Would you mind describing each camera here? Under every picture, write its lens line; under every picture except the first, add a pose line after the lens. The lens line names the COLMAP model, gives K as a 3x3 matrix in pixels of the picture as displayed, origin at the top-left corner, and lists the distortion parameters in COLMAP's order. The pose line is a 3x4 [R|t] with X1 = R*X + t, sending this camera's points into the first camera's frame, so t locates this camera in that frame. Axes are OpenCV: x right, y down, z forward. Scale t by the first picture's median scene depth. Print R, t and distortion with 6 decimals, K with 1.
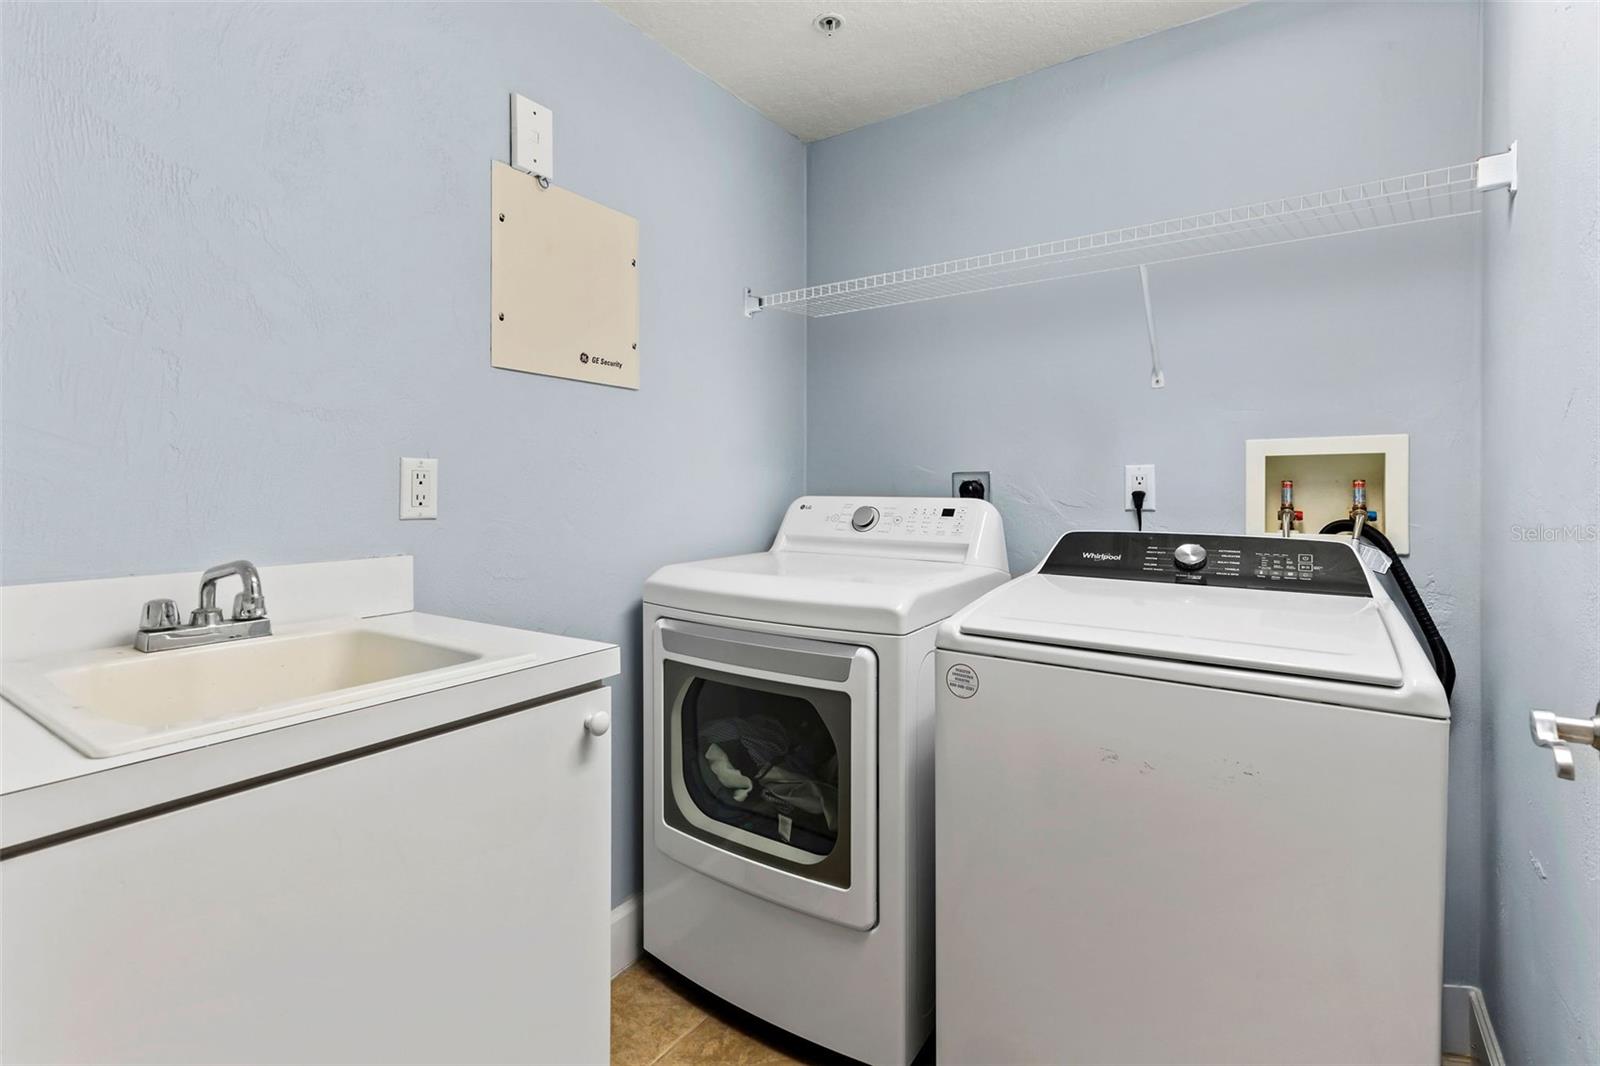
lens RADIAL K [[725.3, 0, 796.4], [0, 725.3, 492.1], [0, 0, 1]] dist [0.004800, 0.000025]
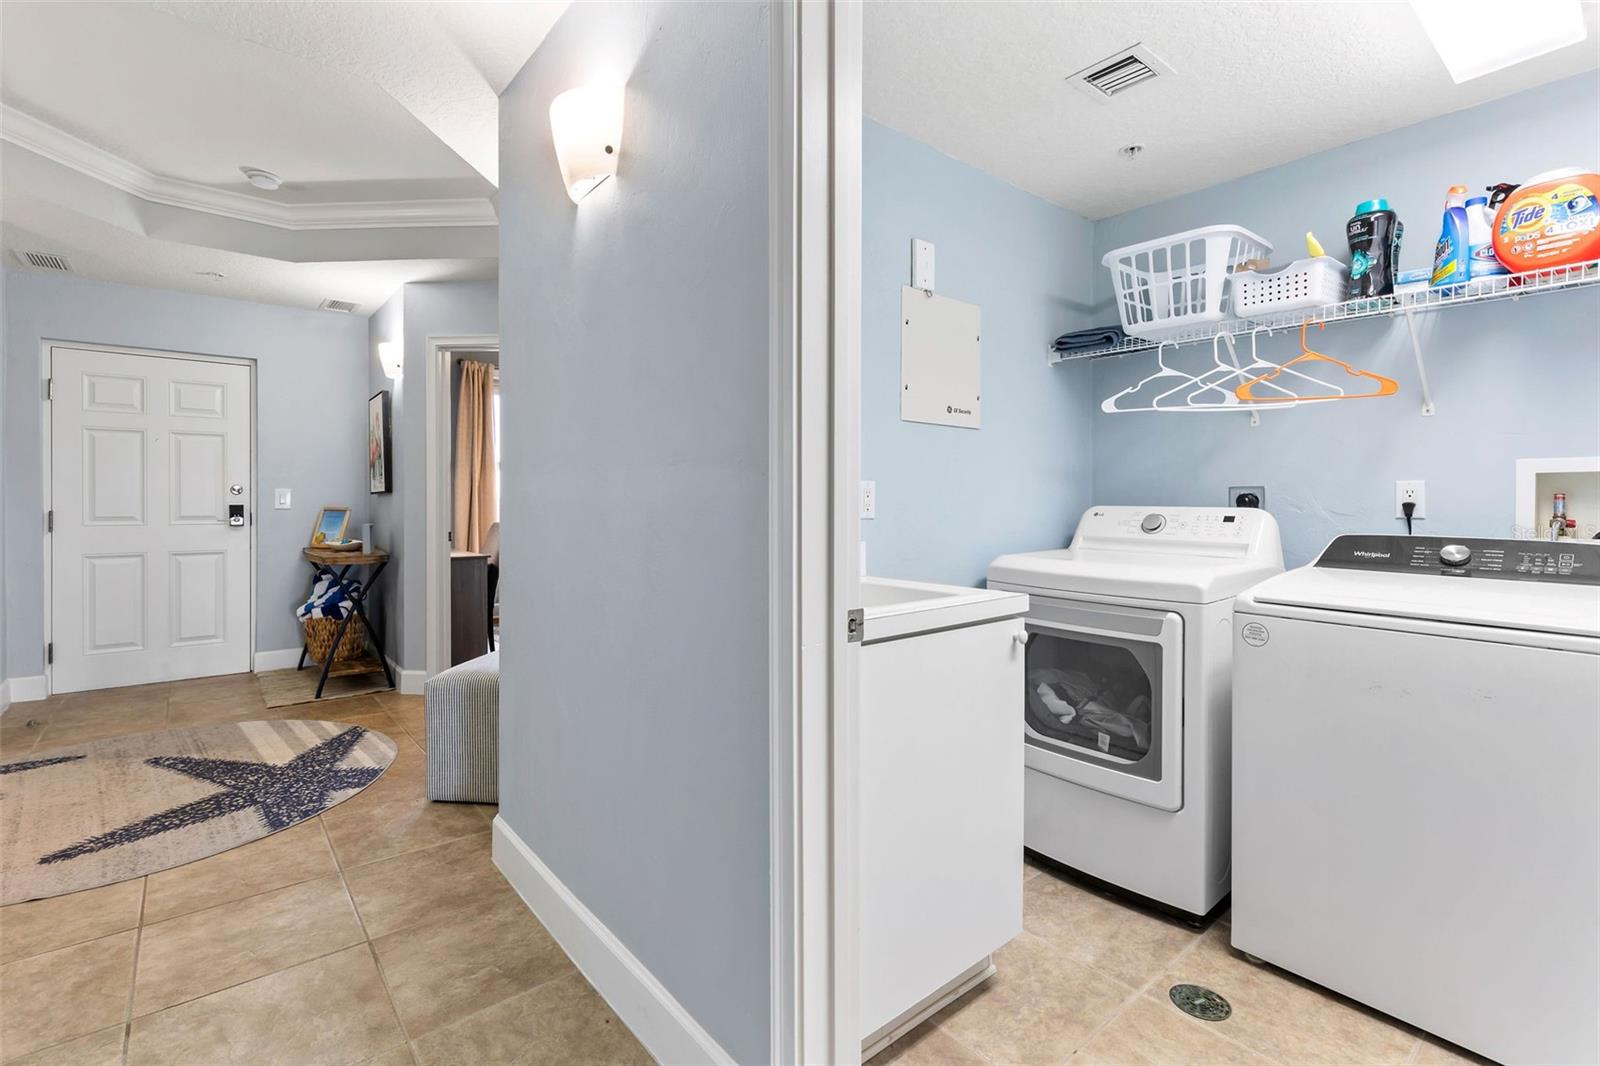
lens RADIAL K [[722.4, 0, 801.5], [0, 722.4, 506.0], [0, 0, 1]] dist [0.005997, -0.000366]
pose [[0.962709, 0.003147, -0.270522, -0.193144], [-0.001732, 0.999984, 0.005469, -0.000277], [0.270535, -0.004796, 0.962698, -0.481551]]
